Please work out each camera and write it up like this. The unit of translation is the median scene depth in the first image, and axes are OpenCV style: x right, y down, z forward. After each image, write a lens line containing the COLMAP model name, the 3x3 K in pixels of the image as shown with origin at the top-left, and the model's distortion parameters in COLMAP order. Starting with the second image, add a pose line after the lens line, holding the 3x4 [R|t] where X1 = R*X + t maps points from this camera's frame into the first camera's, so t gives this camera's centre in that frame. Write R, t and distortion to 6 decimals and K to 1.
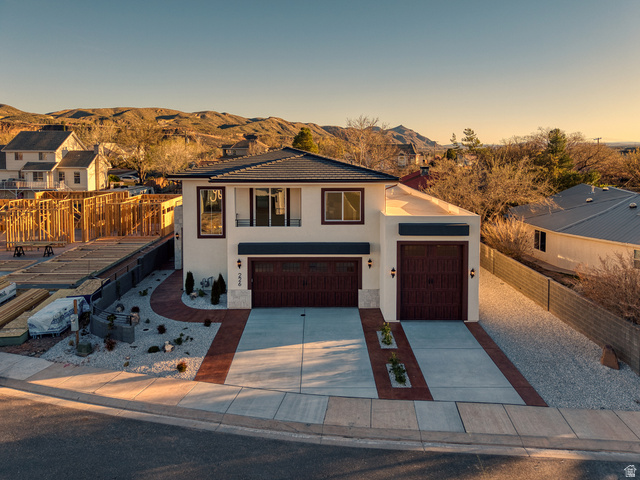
lens RADIAL K [[430.7, 0, 313.2], [0, 430.7, 177.9], [0, 0, 1]] dist [0.013363, -0.000763]
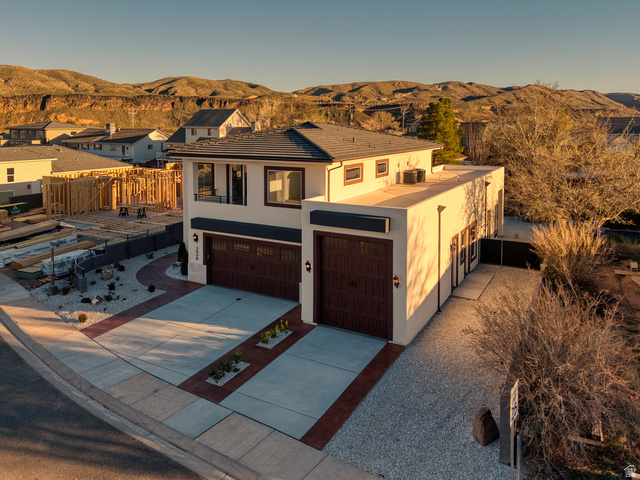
lens RADIAL K [[487.3, 0, 301.2], [0, 487.3, 158.6], [0, 0, 1]] dist [0.015915, -0.002495]
pose [[0.861560, 0.030662, -0.506729, 0.614562], [-0.029926, 0.999506, 0.009599, -0.004329], [0.506773, 0.006894, 0.862052, 0.140899]]
